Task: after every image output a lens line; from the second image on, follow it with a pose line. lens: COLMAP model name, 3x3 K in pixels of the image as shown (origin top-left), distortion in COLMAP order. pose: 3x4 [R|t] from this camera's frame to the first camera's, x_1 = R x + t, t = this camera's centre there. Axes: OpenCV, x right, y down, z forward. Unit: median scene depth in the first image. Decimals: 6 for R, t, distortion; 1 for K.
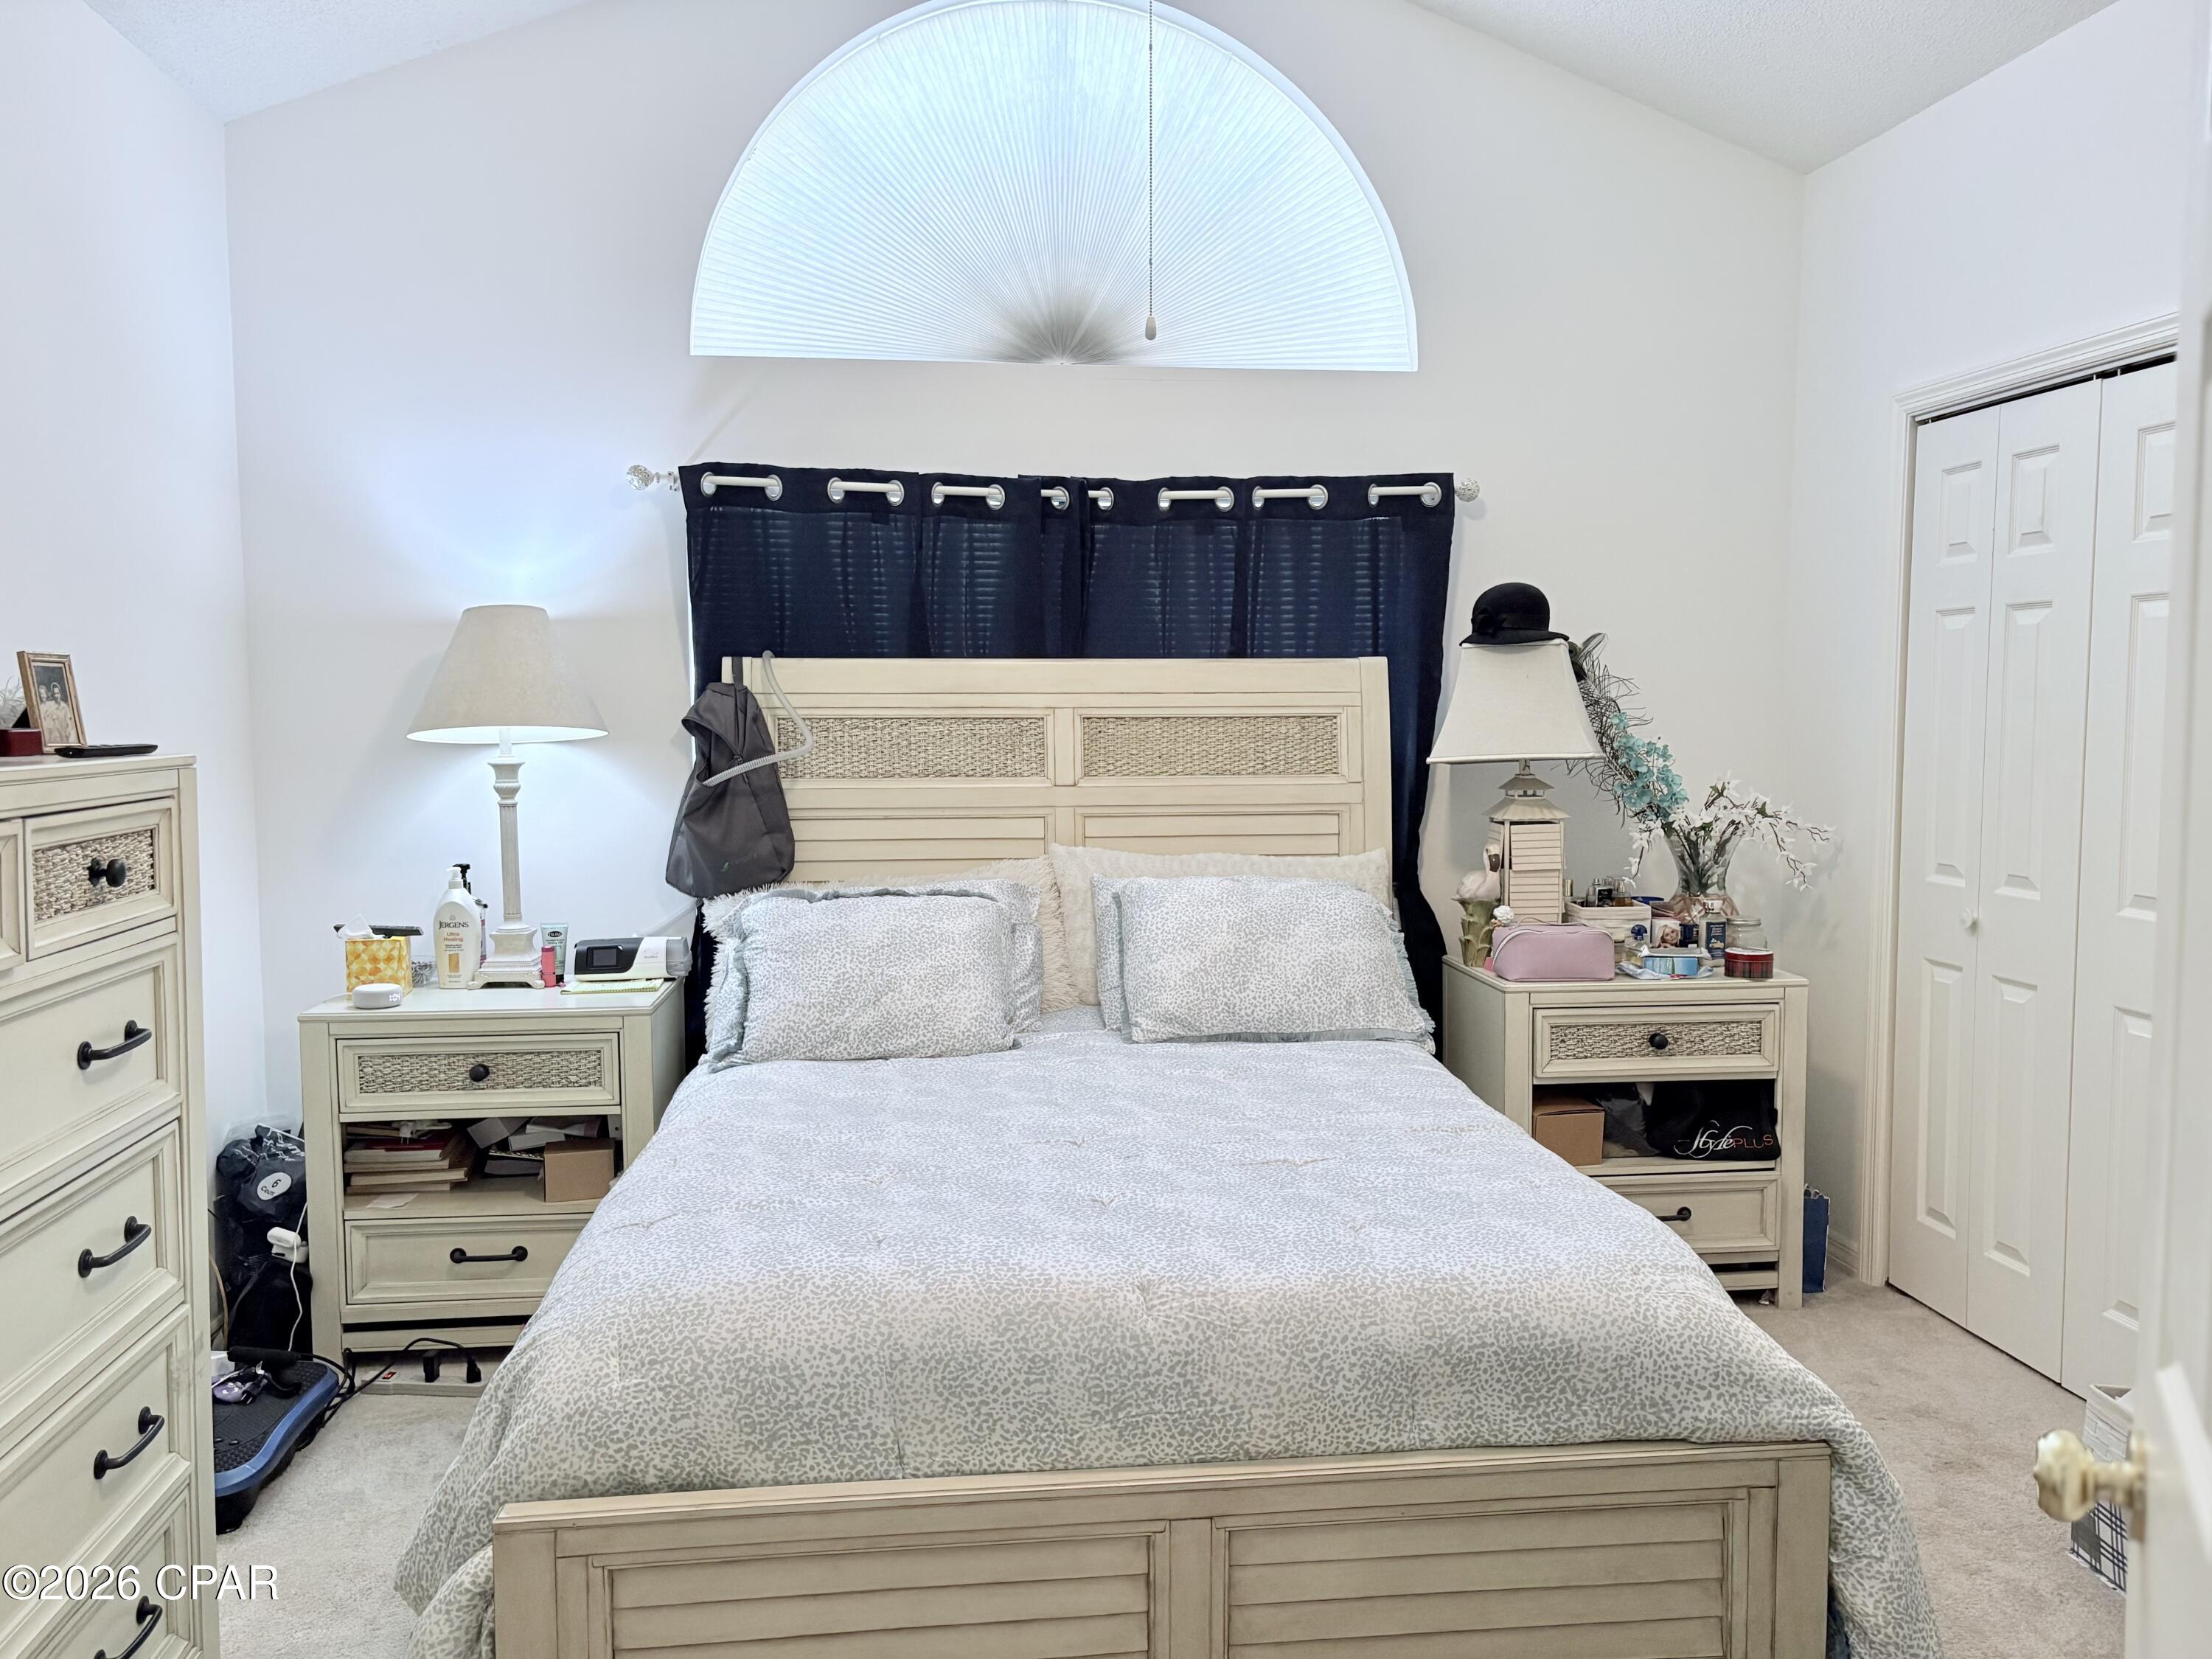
lens RADIAL K [[1649.7, 0, 1104.3], [0, 1649.7, 813.5], [0, 0, 1]] dist [0.056931, -0.074197]
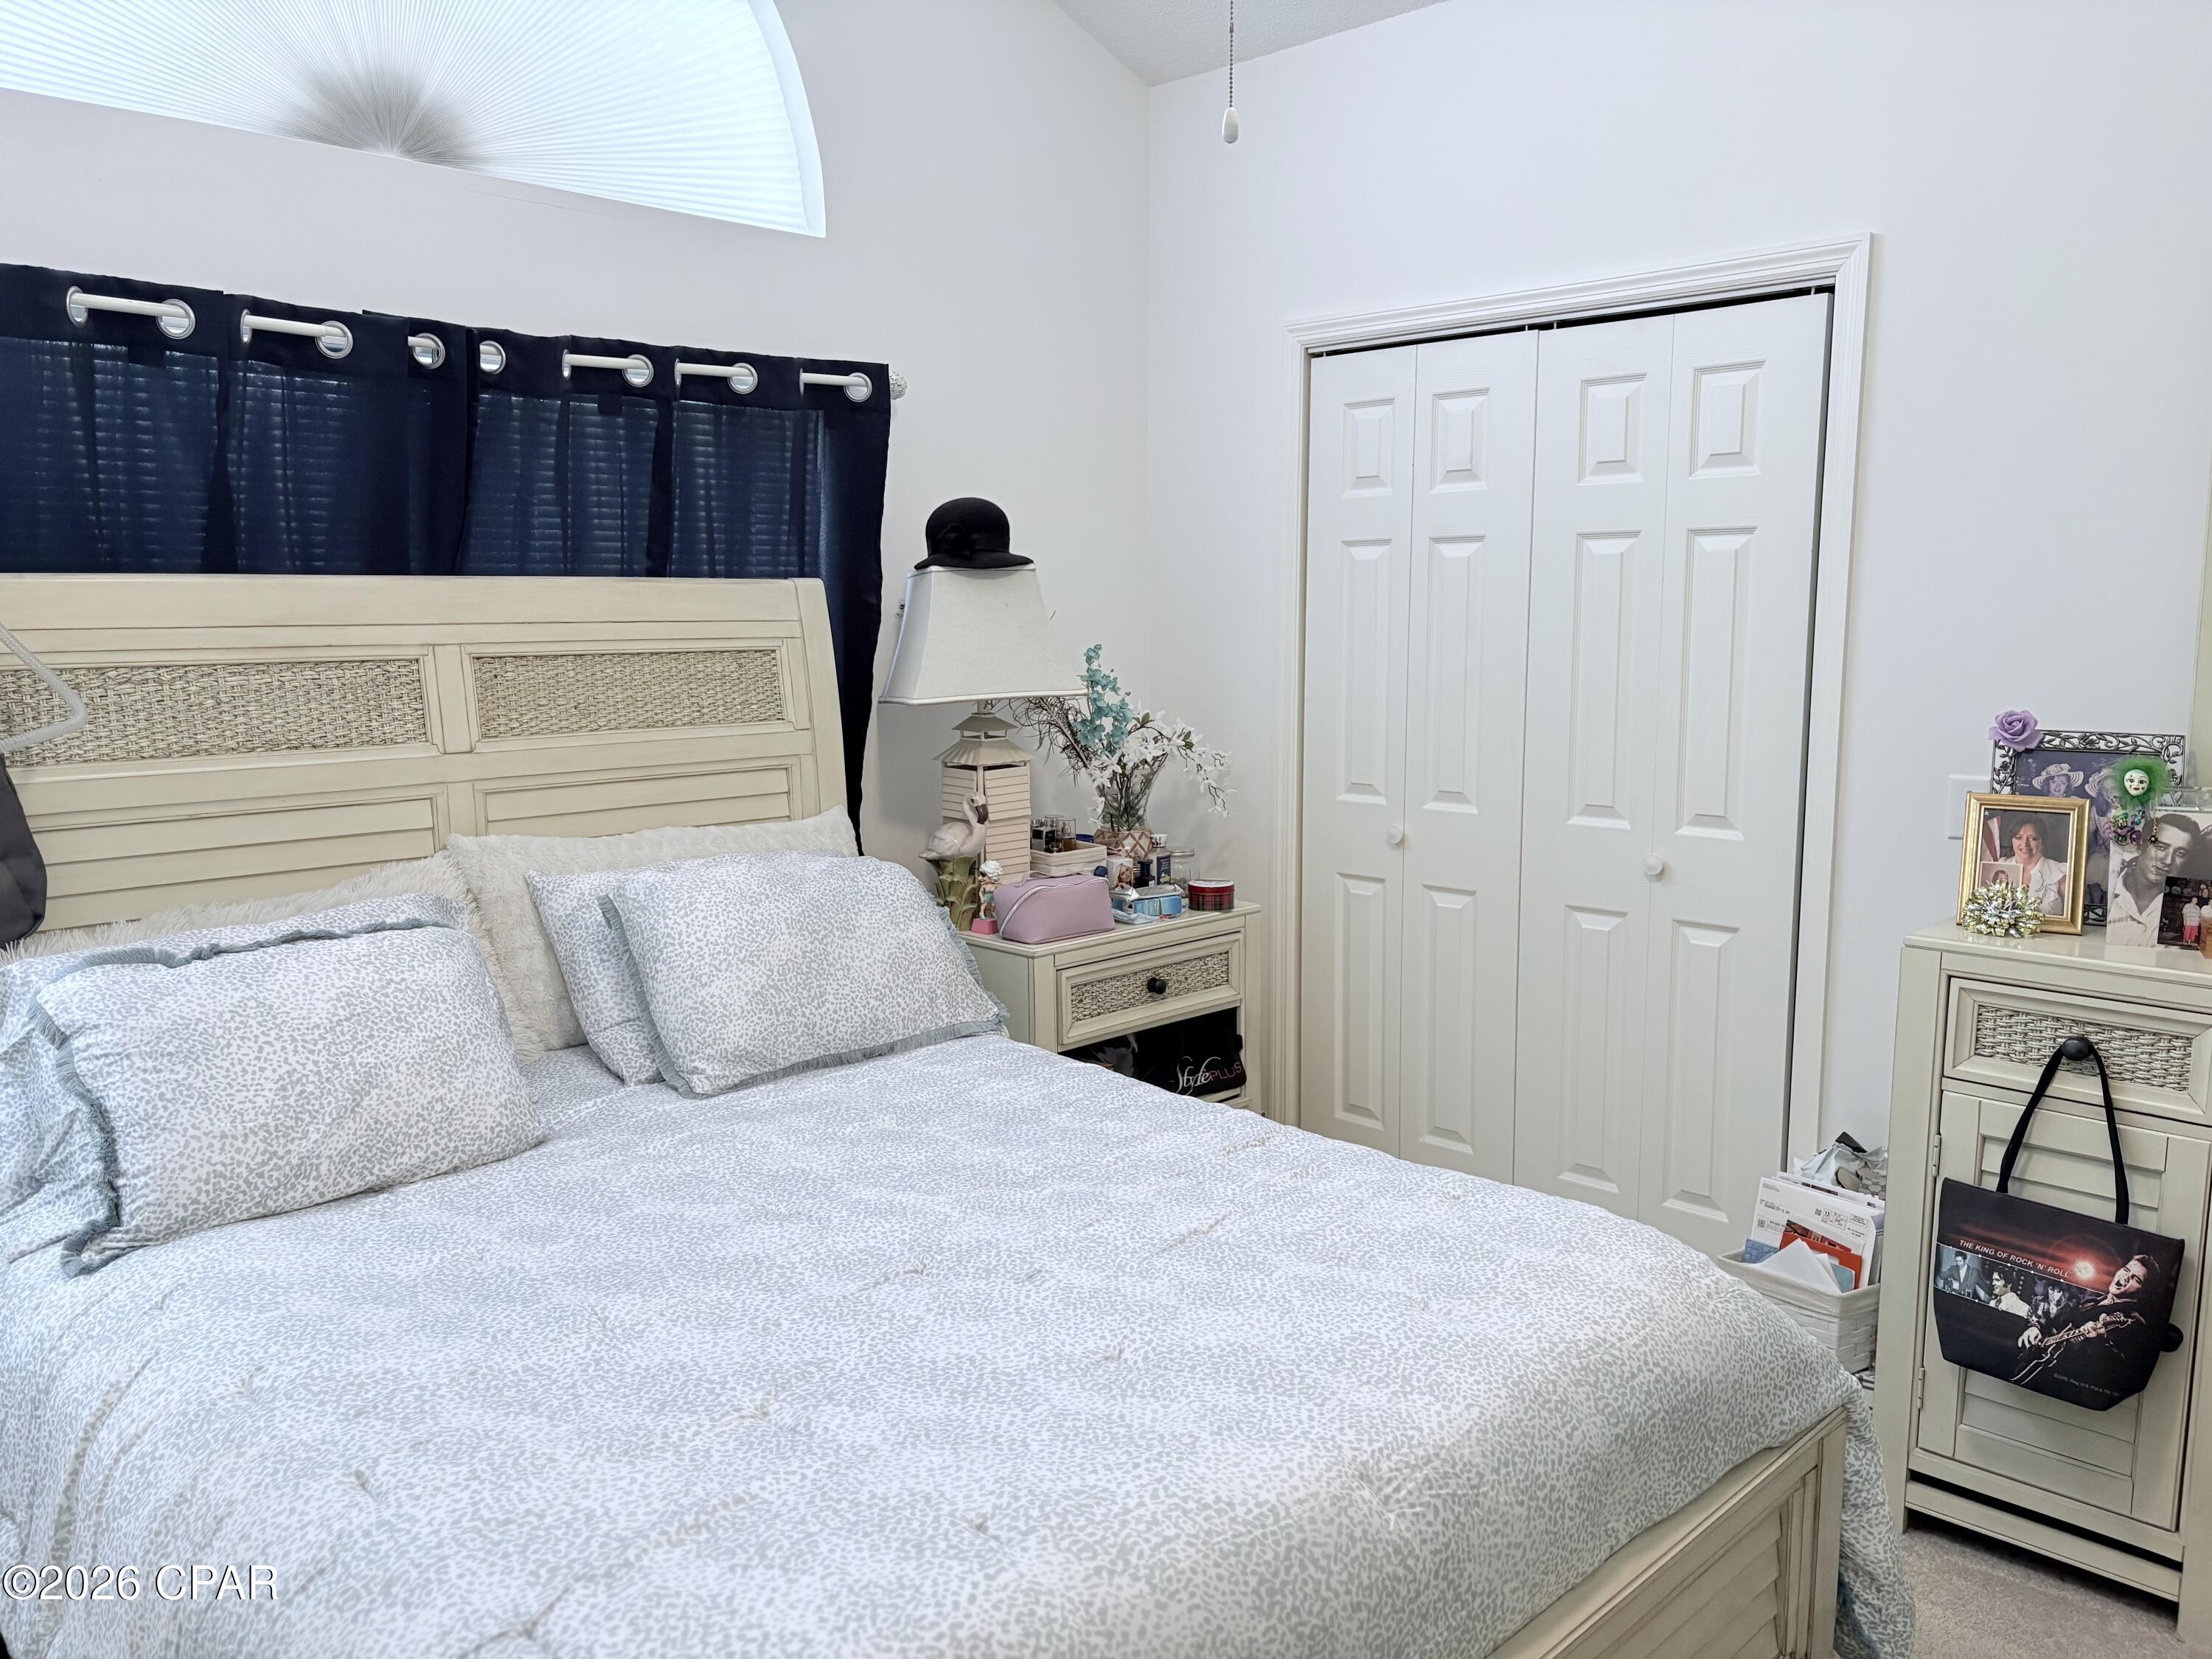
lens RADIAL K [[1649.7, 0, 1104.3], [0, 1649.7, 813.5], [0, 0, 1]] dist [0.056931, -0.074197]
pose [[0.793310, -0.078392, 0.603750, -0.254936], [0.043233, 0.996426, 0.072570, -0.032946], [-0.607281, -0.031468, 0.793864, 0.259943]]
